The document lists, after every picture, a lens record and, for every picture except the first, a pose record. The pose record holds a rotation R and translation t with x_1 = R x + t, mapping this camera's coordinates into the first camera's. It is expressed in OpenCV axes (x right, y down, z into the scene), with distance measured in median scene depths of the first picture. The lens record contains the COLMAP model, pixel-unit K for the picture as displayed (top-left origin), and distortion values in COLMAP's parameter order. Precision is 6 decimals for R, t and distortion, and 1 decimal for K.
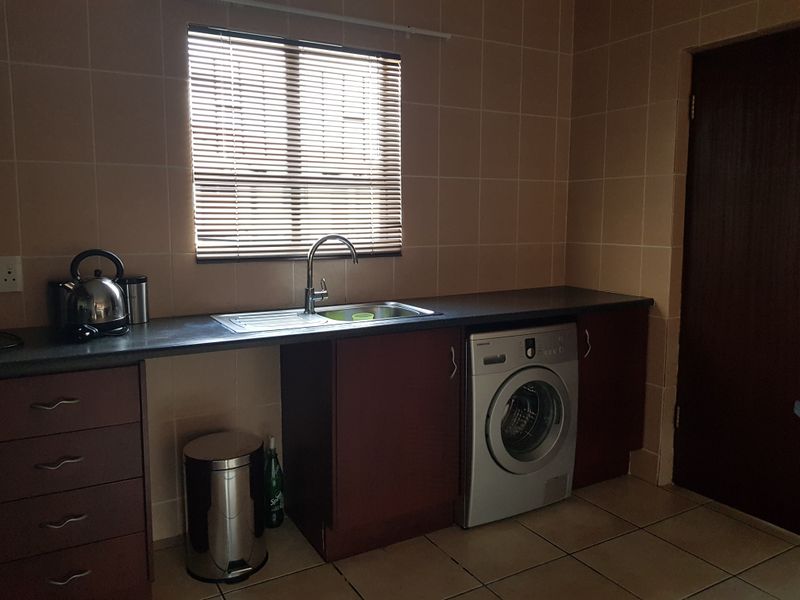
lens RADIAL K [[630.3, 0, 400.5], [0, 630.3, 290.7], [0, 0, 1]] dist [0.004866, 0.003279]
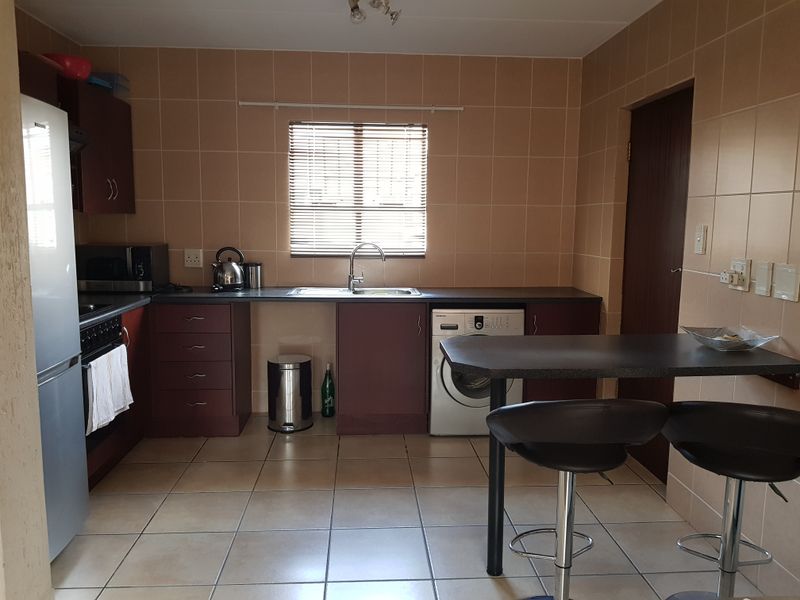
lens RADIAL K [[625.9, 0, 403.0], [0, 625.9, 297.5], [0, 0, 1]] dist [0.083696, -0.164650]
pose [[0.891925, 0.064075, -0.447621, 0.713210], [-0.062584, 0.997875, 0.018137, 0.017105], [0.447831, 0.011837, 0.894040, -0.406729]]
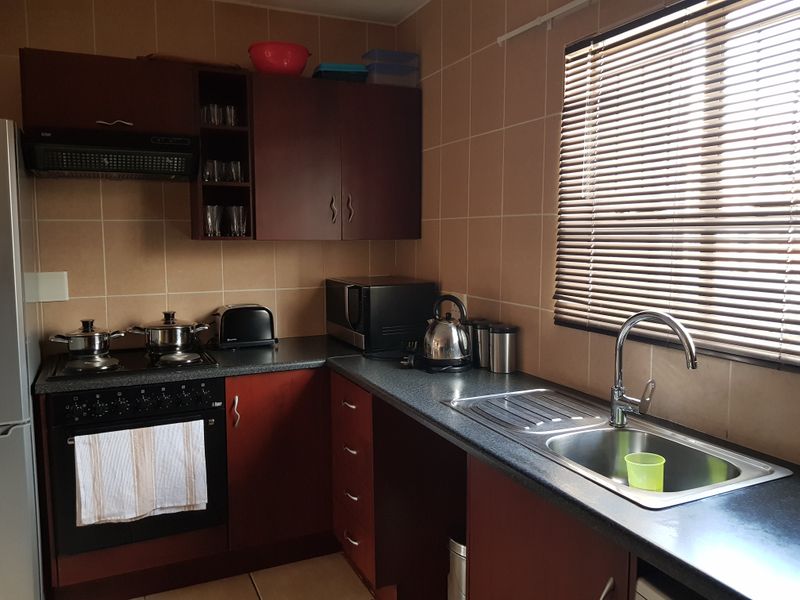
lens RADIAL K [[625.9, 0, 403.0], [0, 625.9, 297.5], [0, 0, 1]] dist [0.083696, -0.164650]
pose [[-0.086621, 0.096914, -0.991516, 0.515327], [-0.122398, 0.986682, 0.107134, -0.138584], [0.988694, 0.130640, -0.073606, 0.809875]]
